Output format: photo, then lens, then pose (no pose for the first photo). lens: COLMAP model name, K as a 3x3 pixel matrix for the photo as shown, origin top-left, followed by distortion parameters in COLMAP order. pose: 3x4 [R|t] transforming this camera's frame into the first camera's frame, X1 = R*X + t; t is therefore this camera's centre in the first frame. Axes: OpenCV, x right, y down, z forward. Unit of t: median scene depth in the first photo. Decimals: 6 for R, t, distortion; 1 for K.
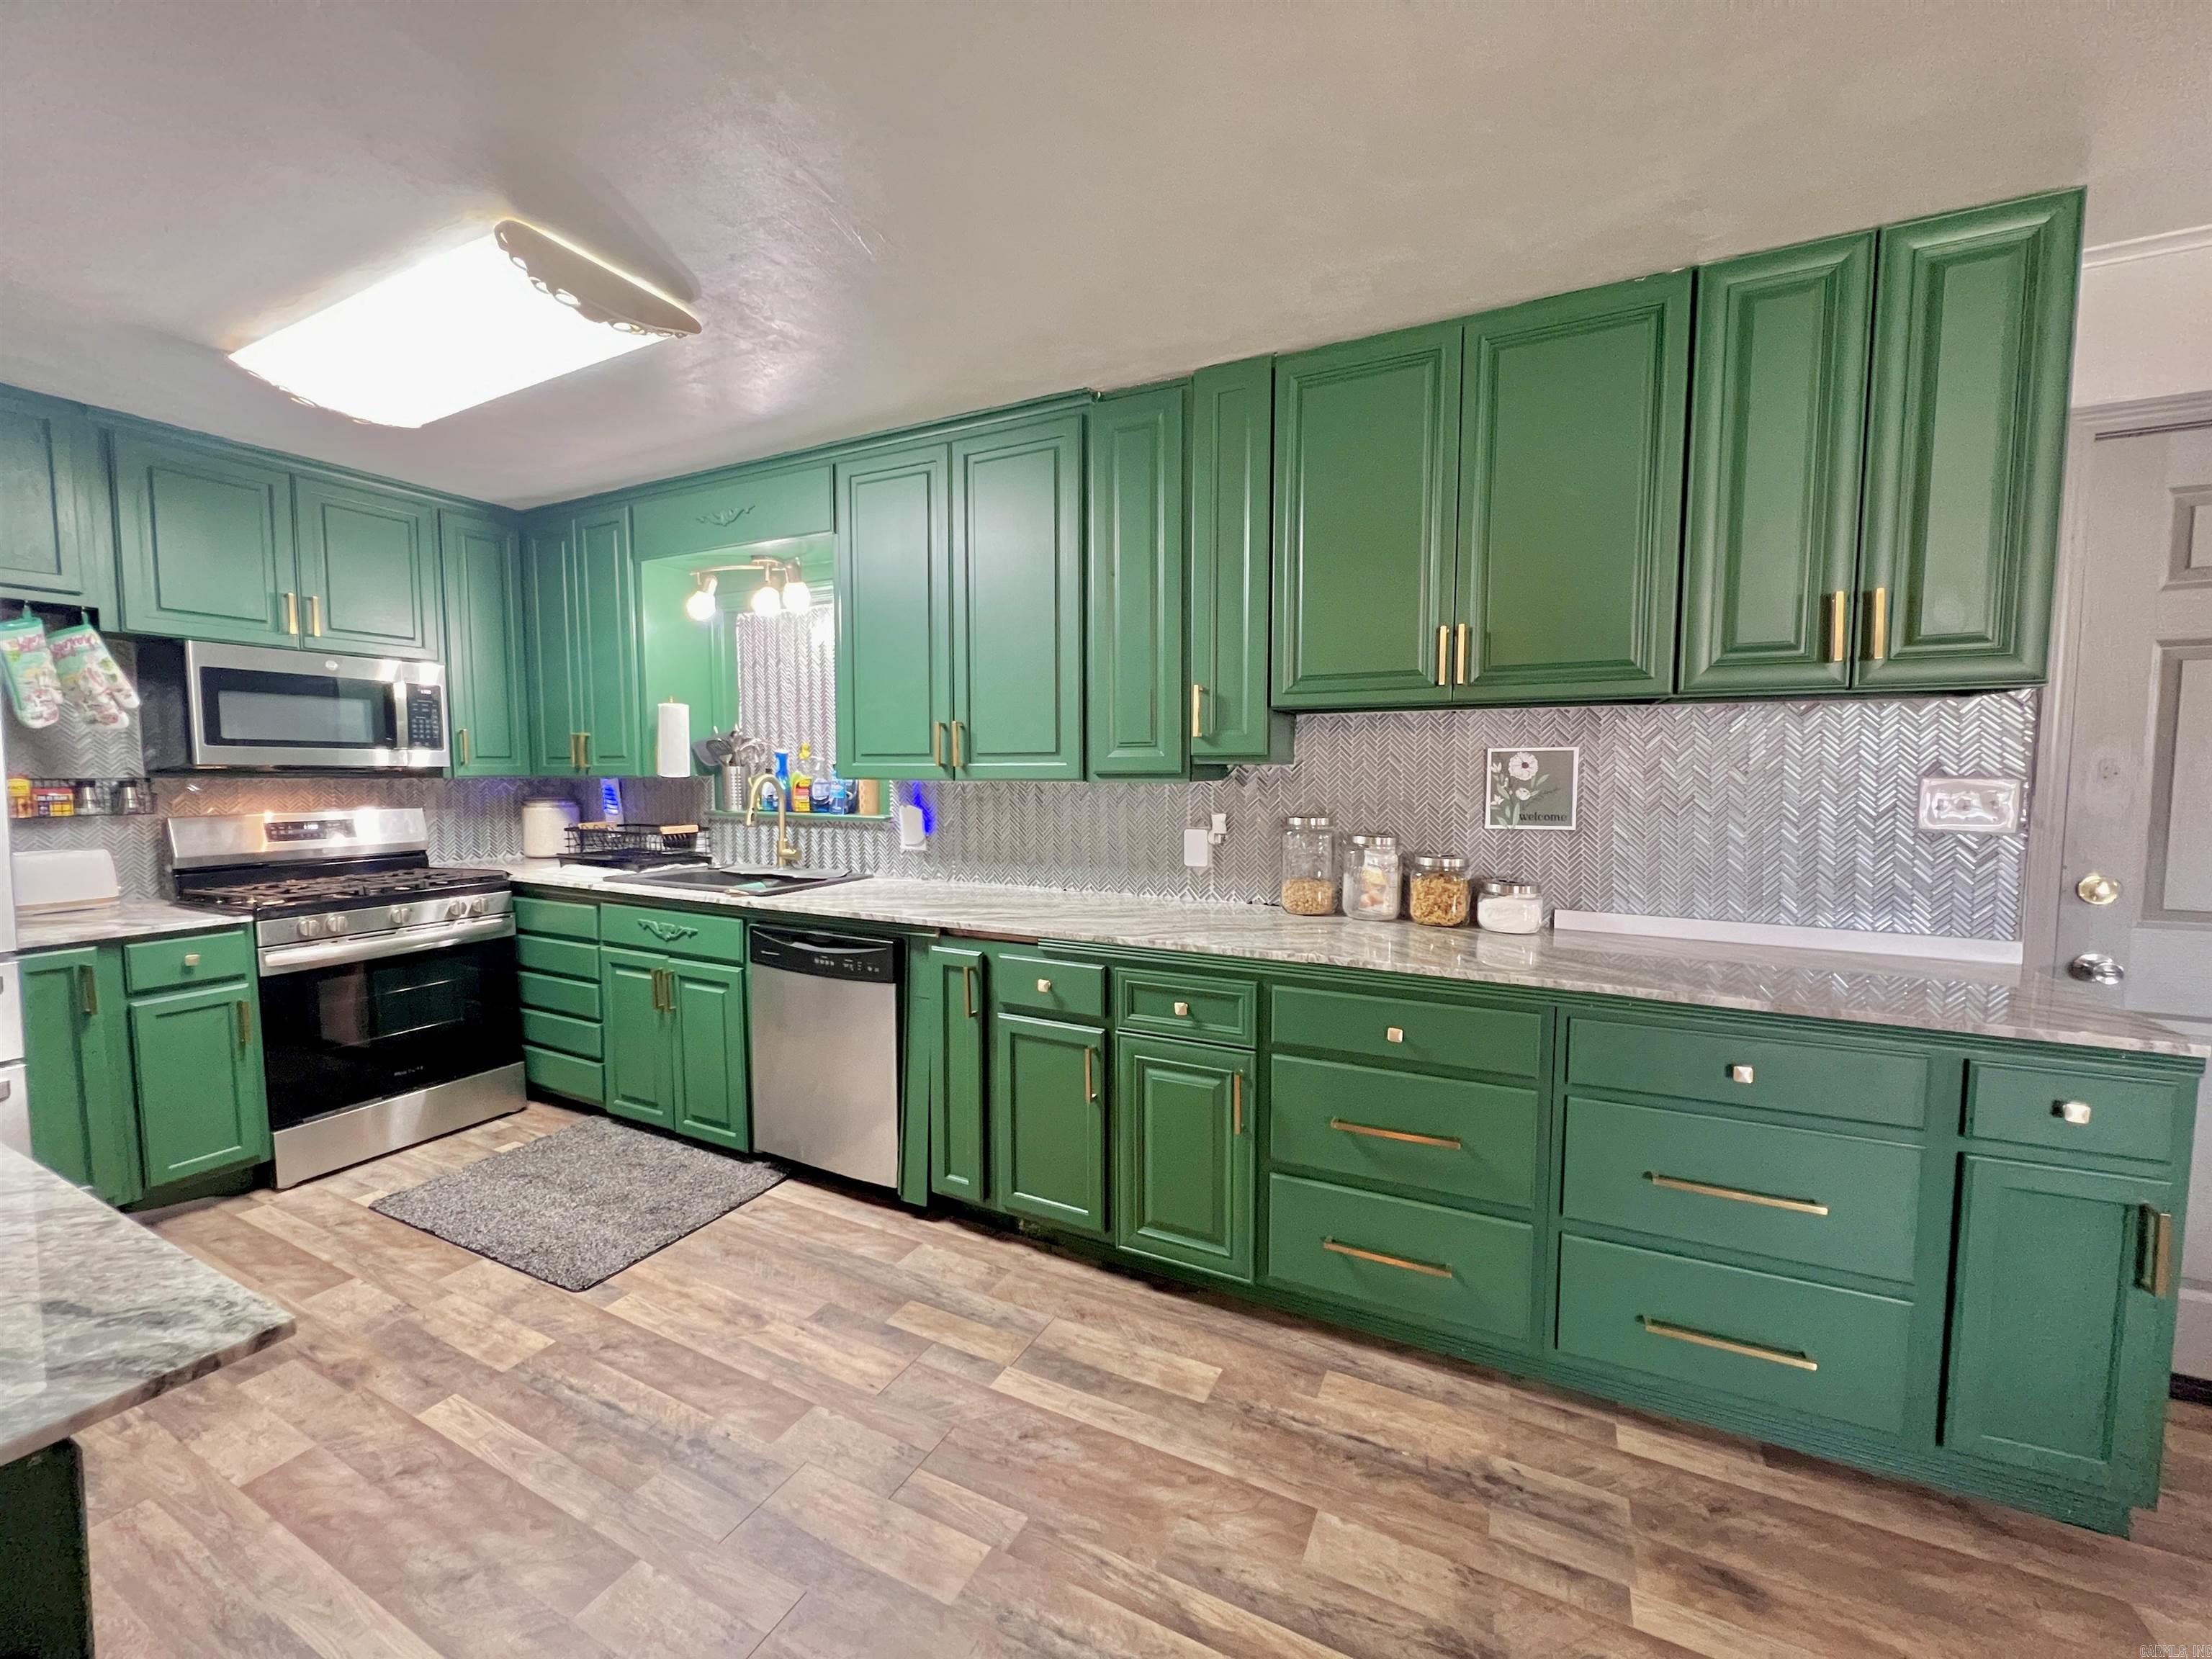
lens RADIAL K [[888.8, 0, 1103.3], [0, 888.8, 832.6], [0, 0, 1]] dist [-0.003511, 0.001386]
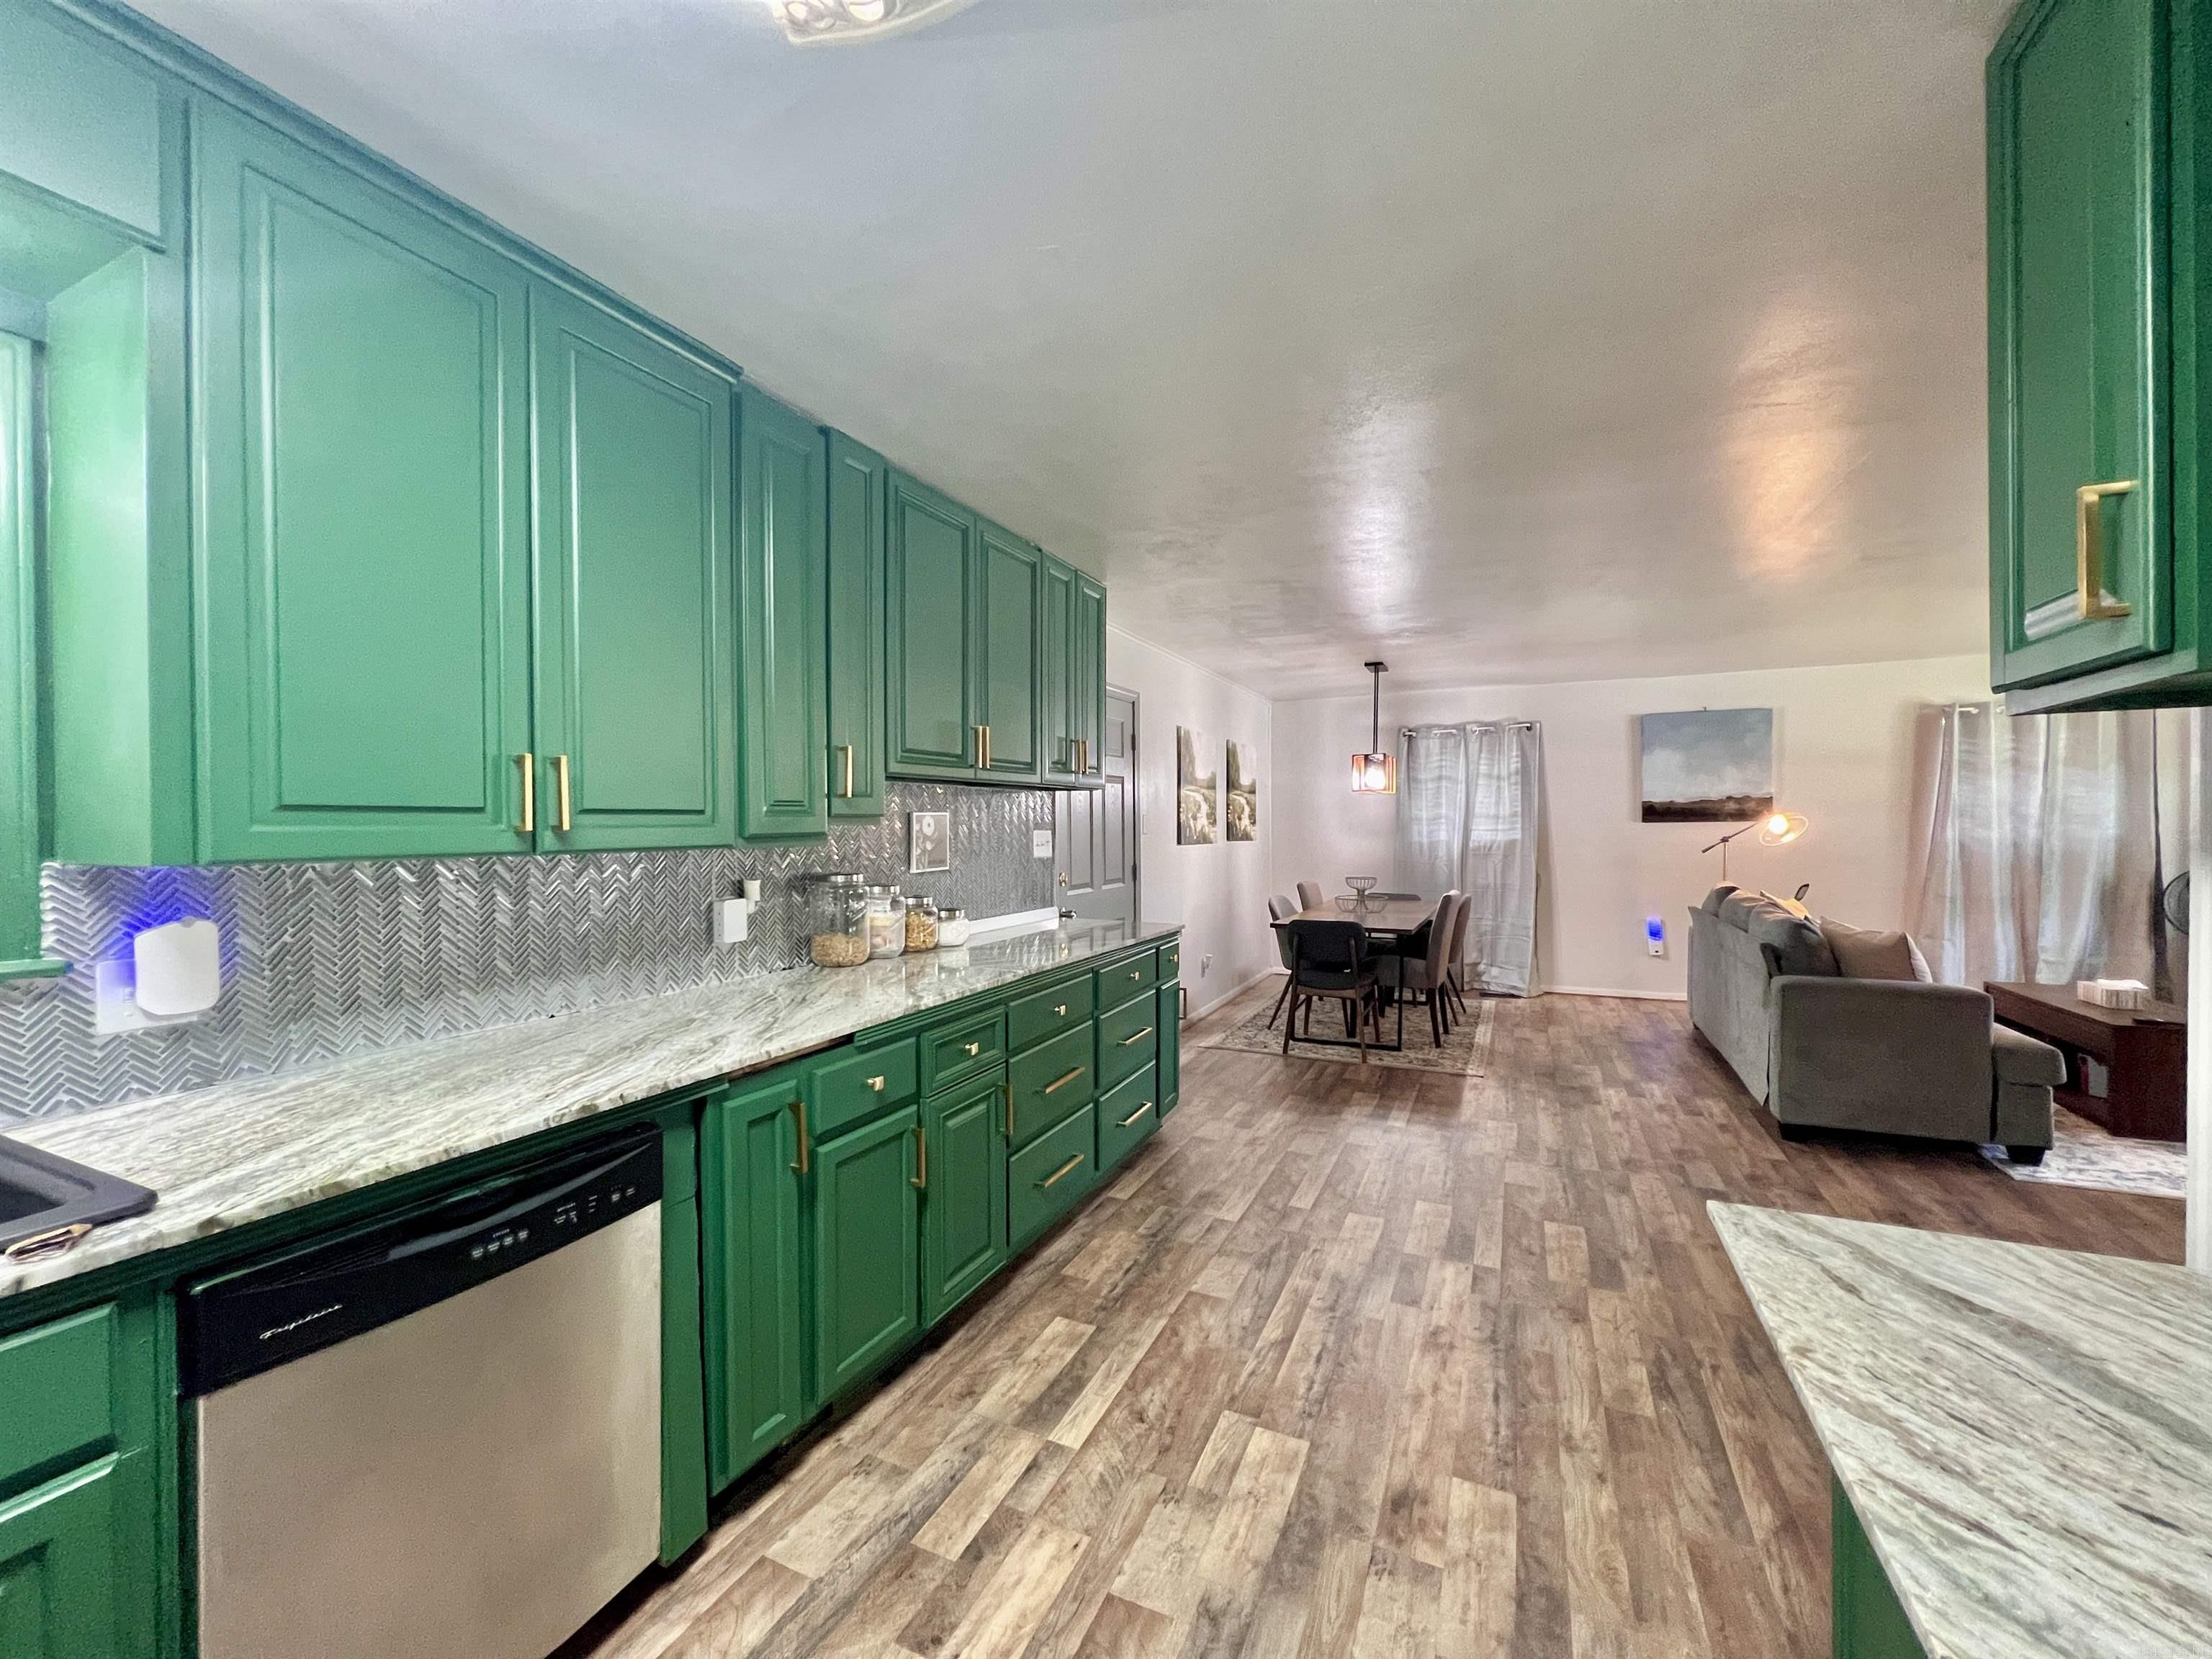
lens RADIAL K [[888.8, 0, 1098.5], [0, 888.8, 832.6], [0, 0, 1]] dist [-0.003511, 0.001386]
pose [[-0.026562, -0.013401, 0.999557, -0.870075], [0.073532, 0.997175, 0.015323, -0.063259], [-0.996939, 0.073907, -0.025502, 0.739405]]
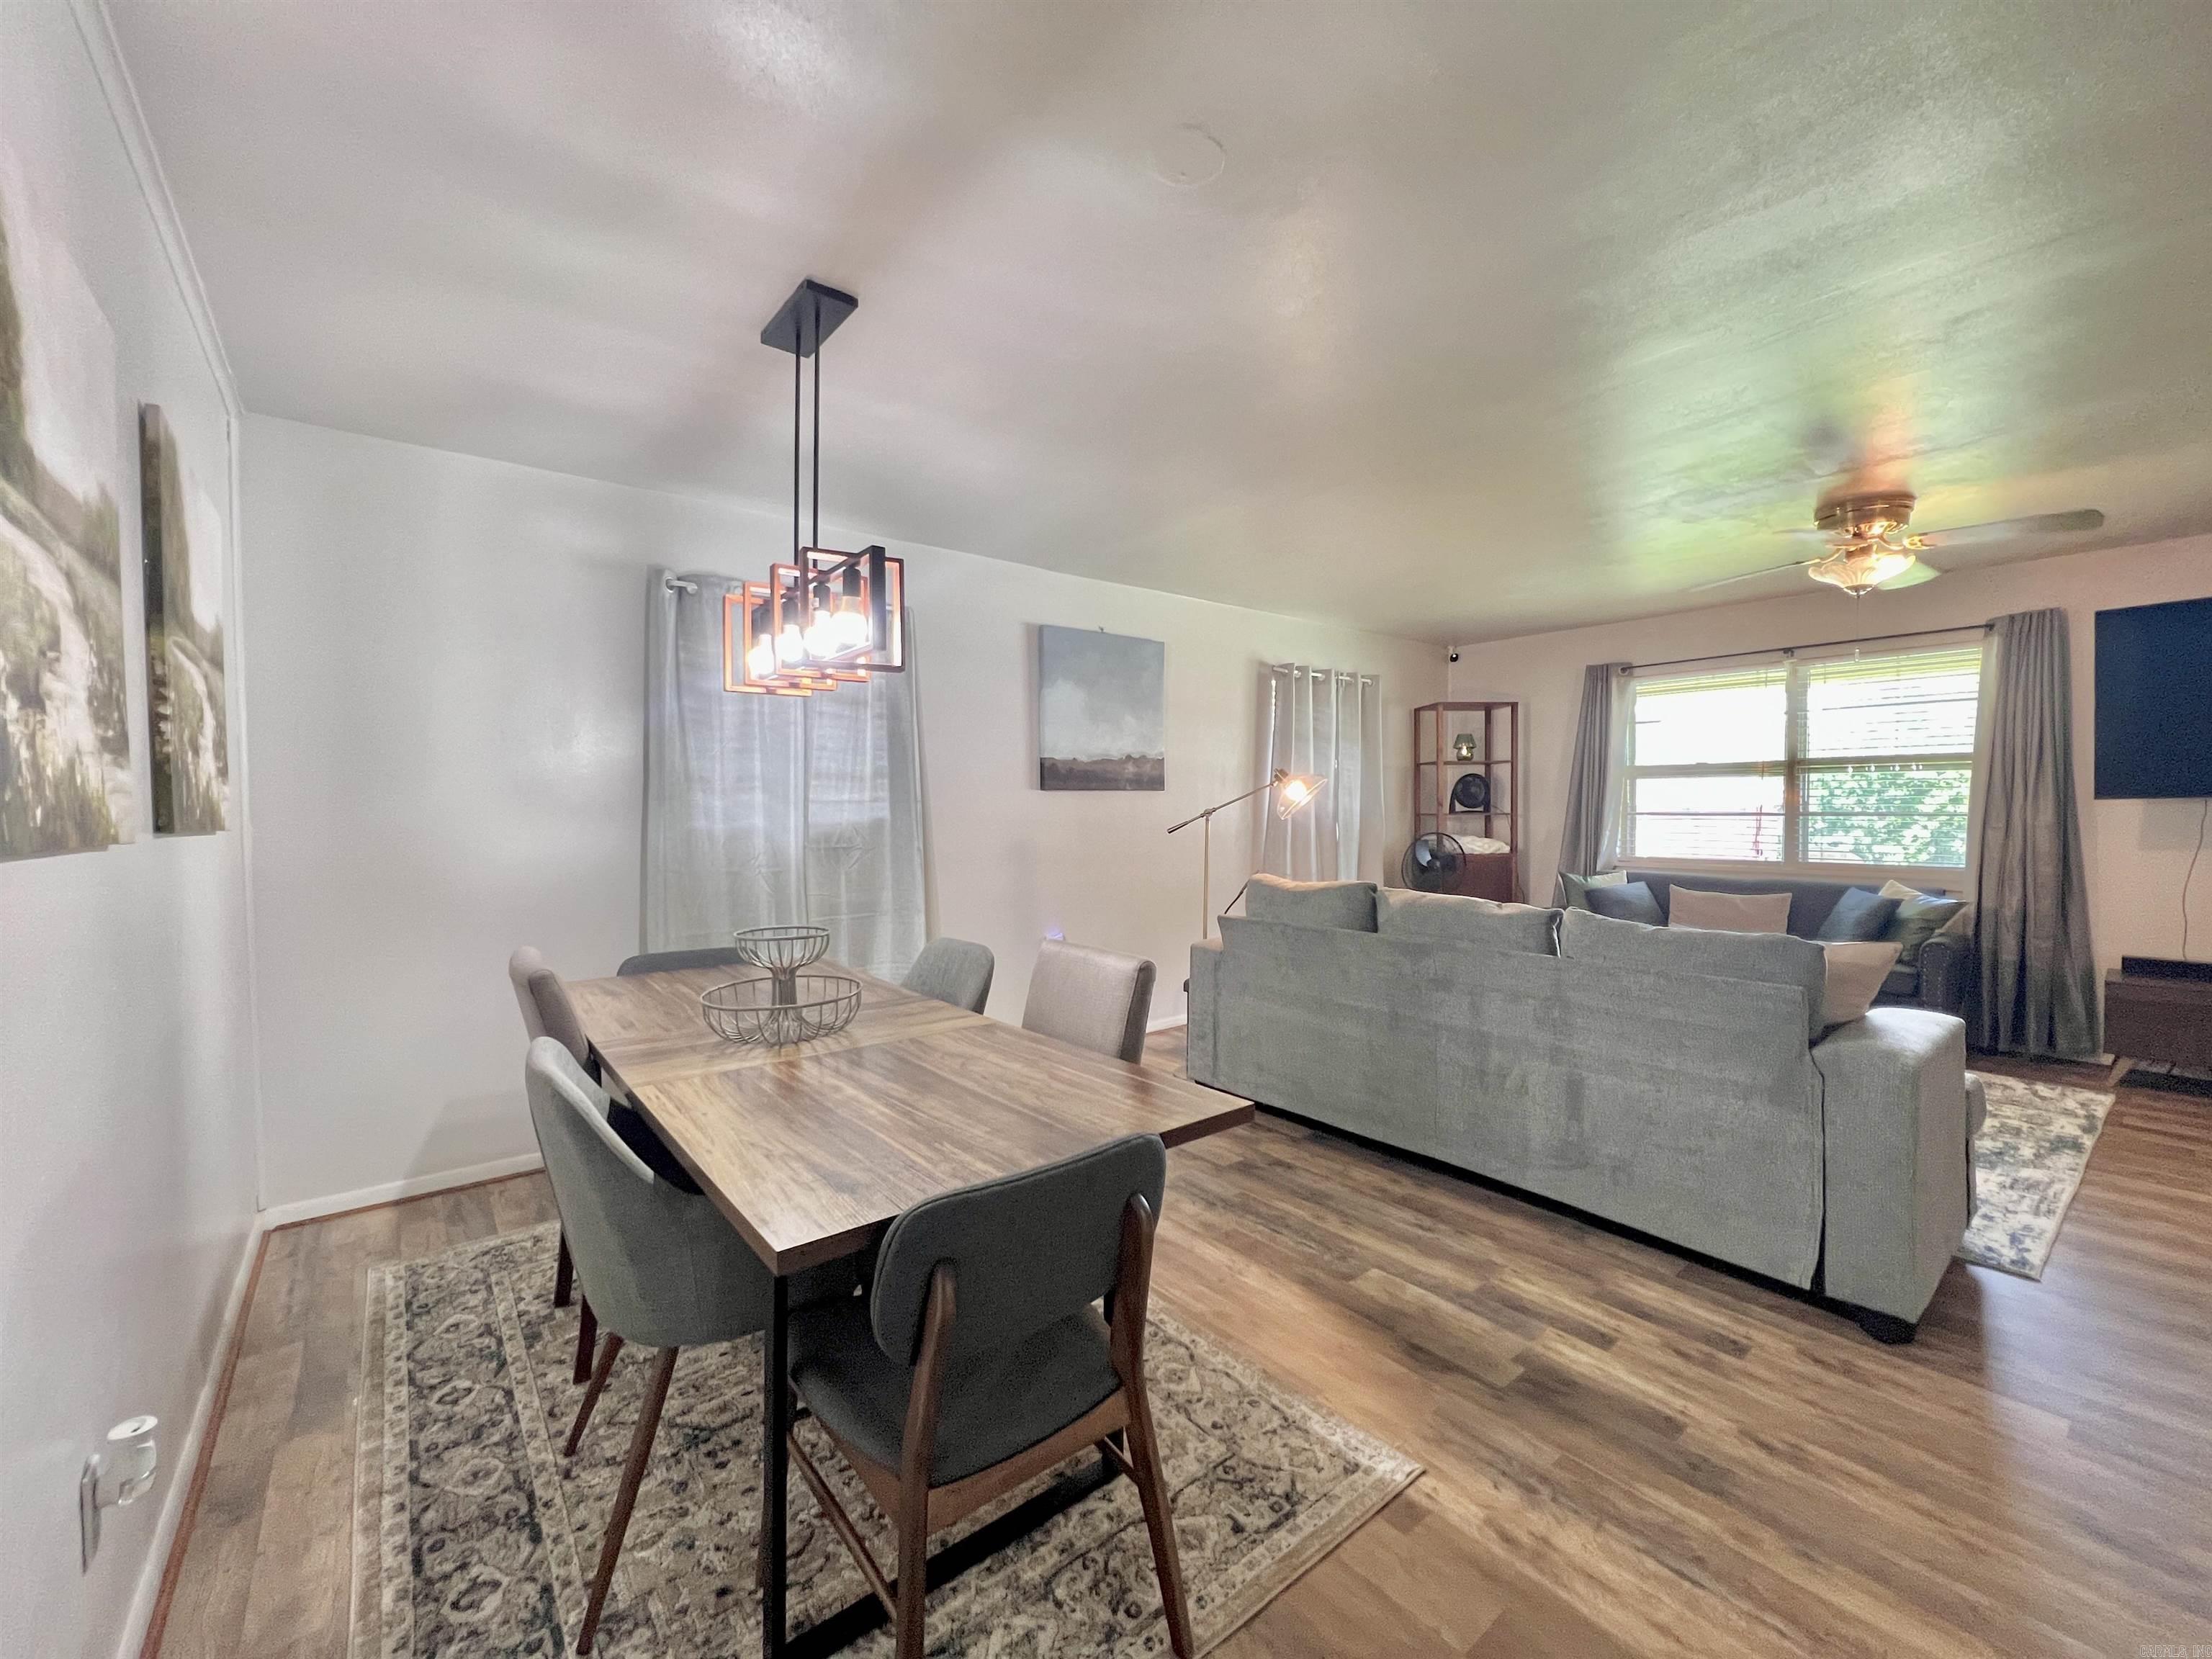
lens RADIAL K [[888.8, 0, 1101.5], [0, 888.8, 833.7], [0, 0, 1]] dist [-0.003511, 0.001386]
pose [[-0.910245, -0.010802, 0.413928, 0.939004], [0.030807, 0.995122, 0.093715, -0.007499], [-0.412921, 0.098055, -0.905473, 0.578267]]
